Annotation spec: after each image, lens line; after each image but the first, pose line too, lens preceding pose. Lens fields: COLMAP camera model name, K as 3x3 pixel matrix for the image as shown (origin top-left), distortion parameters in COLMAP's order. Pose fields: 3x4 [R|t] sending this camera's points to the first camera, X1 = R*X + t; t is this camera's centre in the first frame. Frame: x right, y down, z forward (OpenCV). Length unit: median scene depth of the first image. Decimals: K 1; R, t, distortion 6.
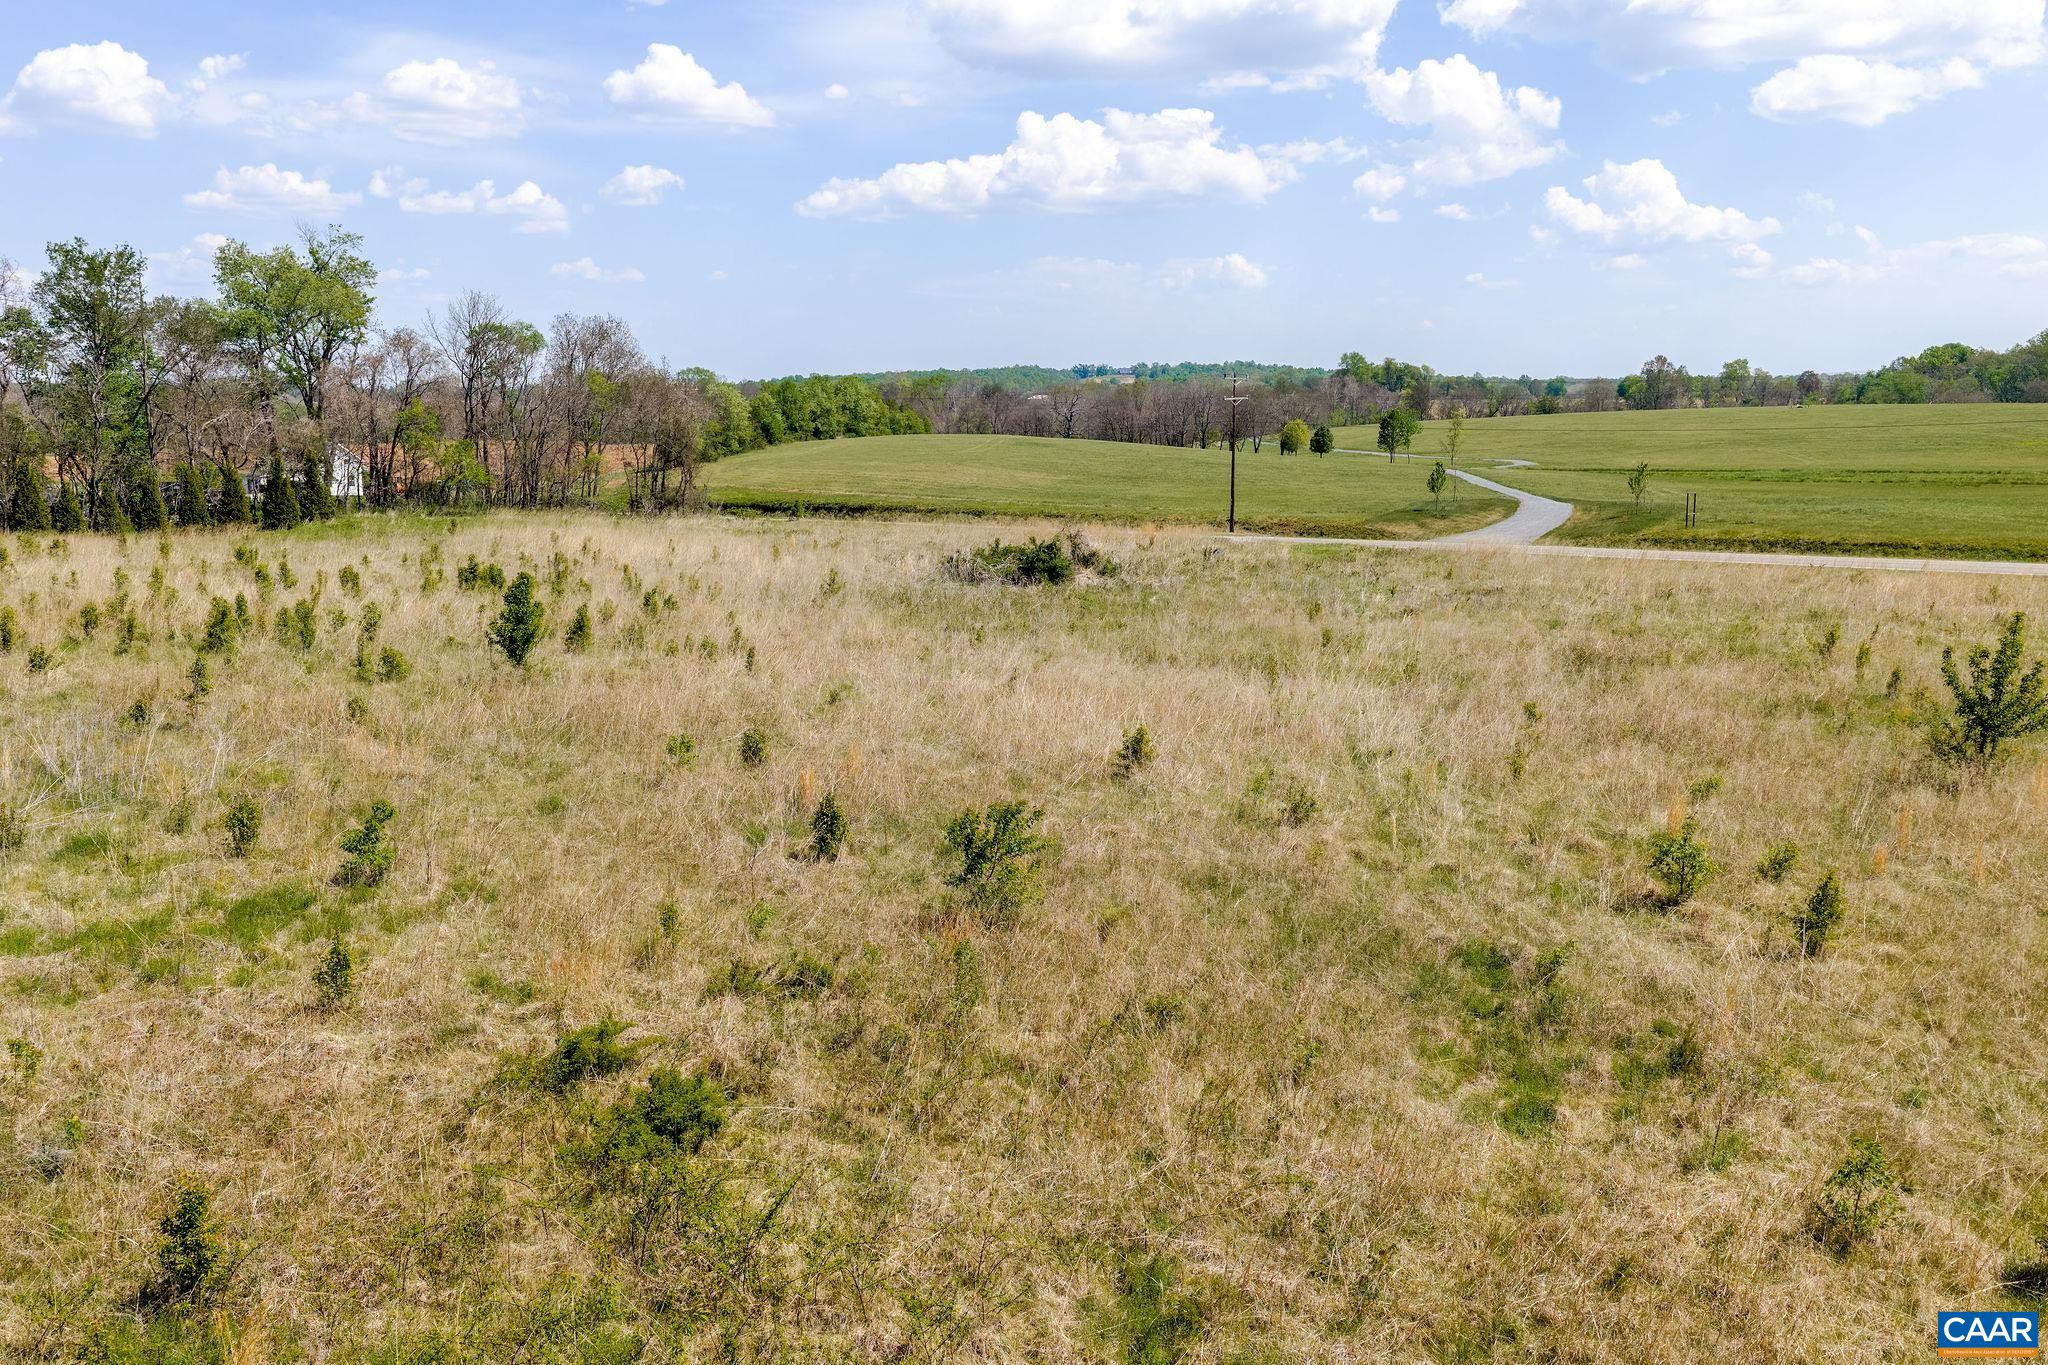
lens RADIAL K [[1661.9, 0, 1023.4], [0, 1661.9, 682.3], [0, 0, 1]] dist [0.011674, -0.013238]
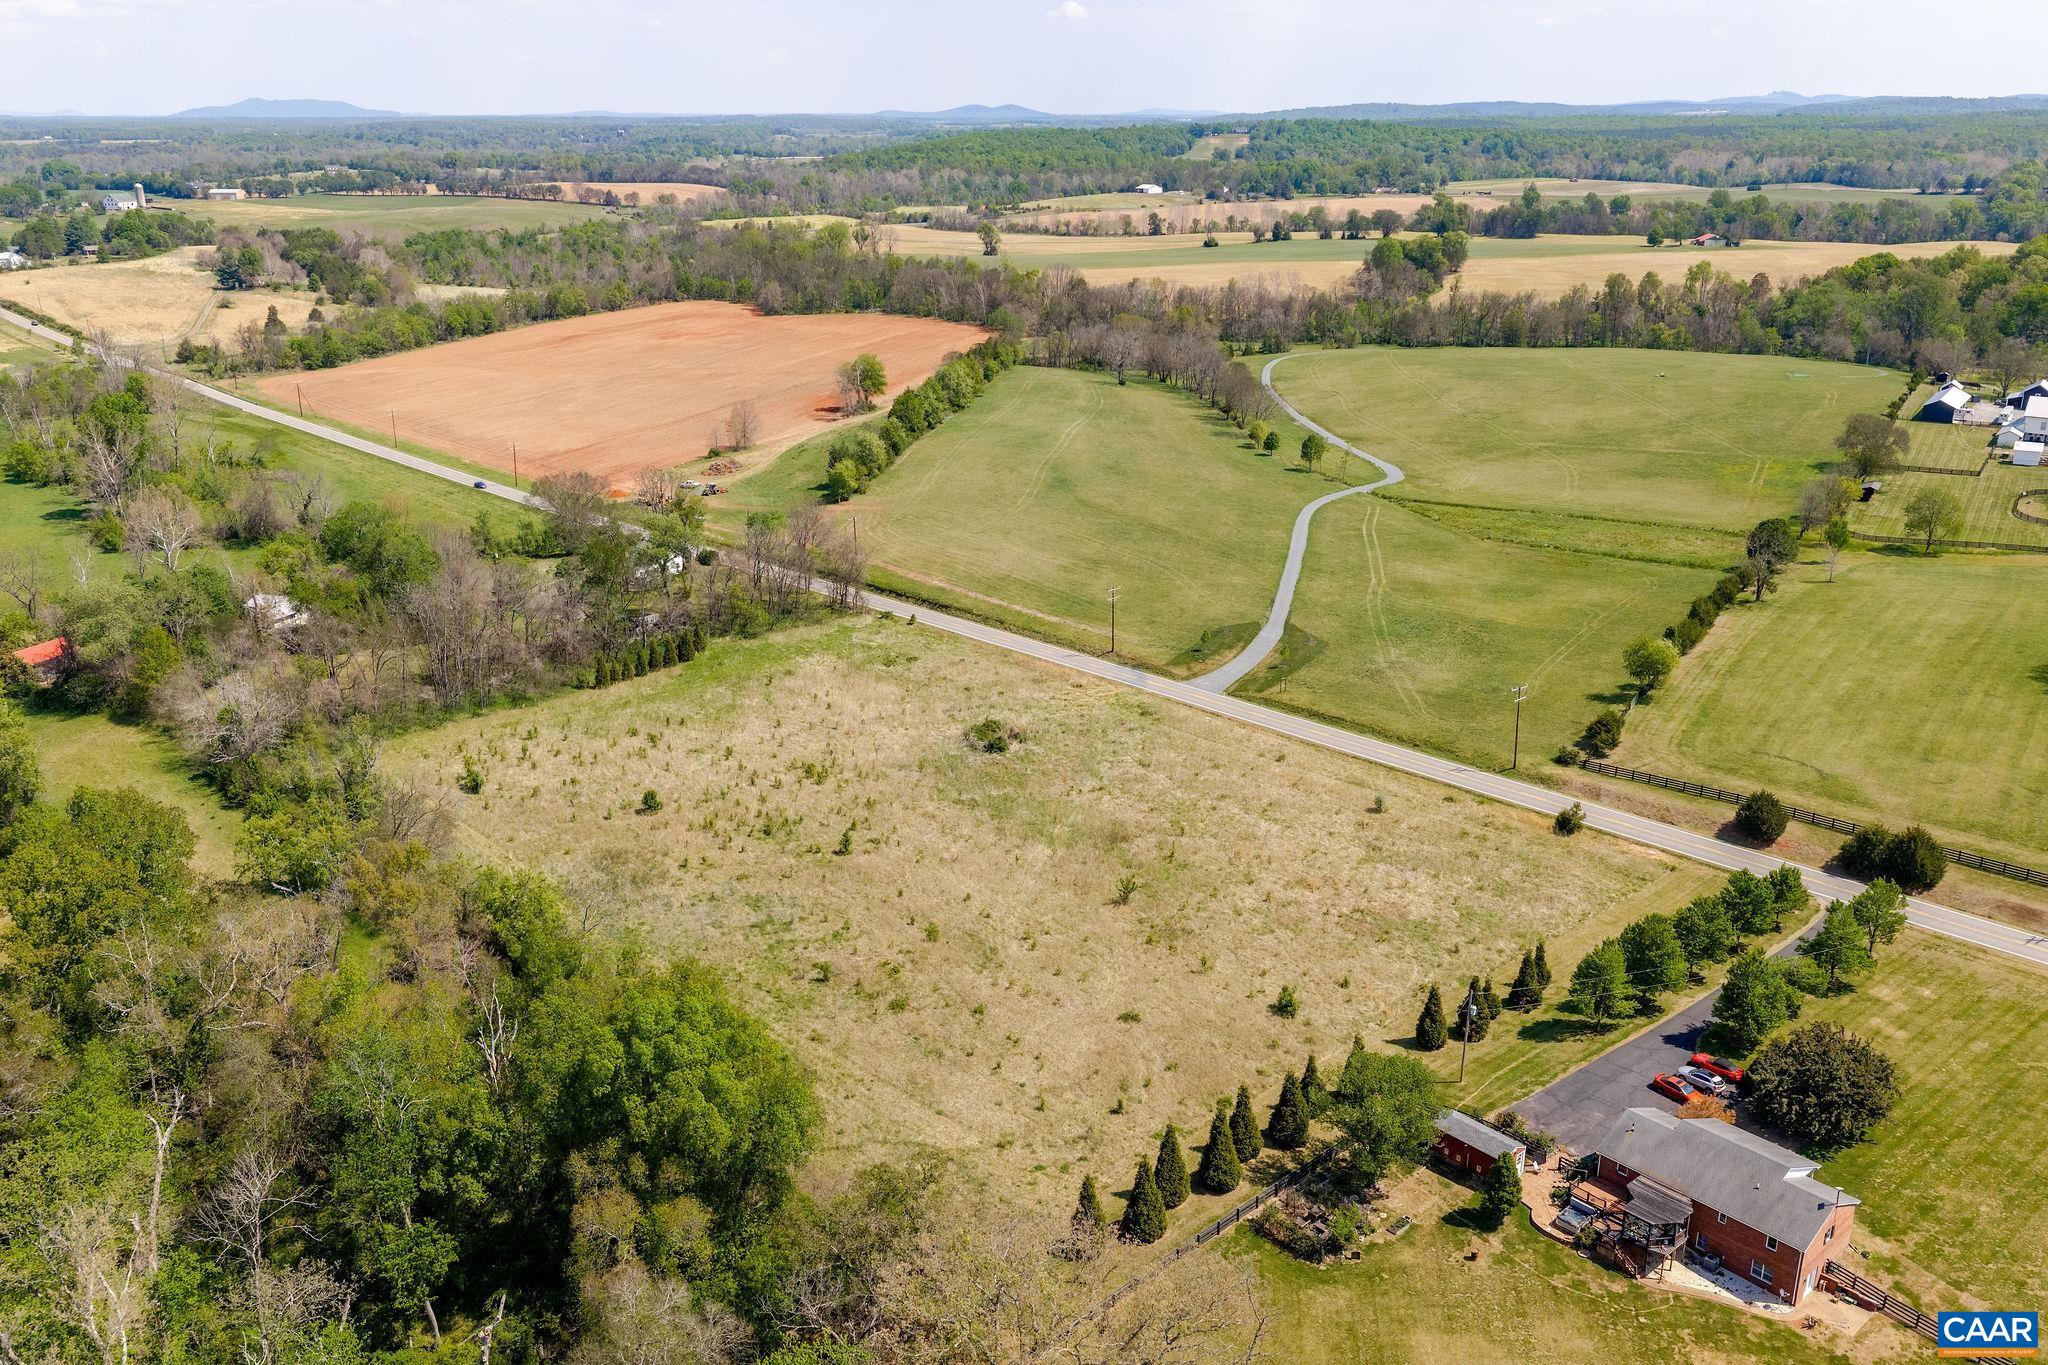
lens RADIAL K [[1661.9, 0, 1024.3], [0, 1661.9, 682.6], [0, 0, 1]] dist [0.011674, -0.013238]
pose [[0.997227, 0.015606, -0.072768, 1.199353], [-0.003636, 0.986817, 0.161801, -2.905323], [0.074333, -0.161087, 0.984137, -8.065072]]
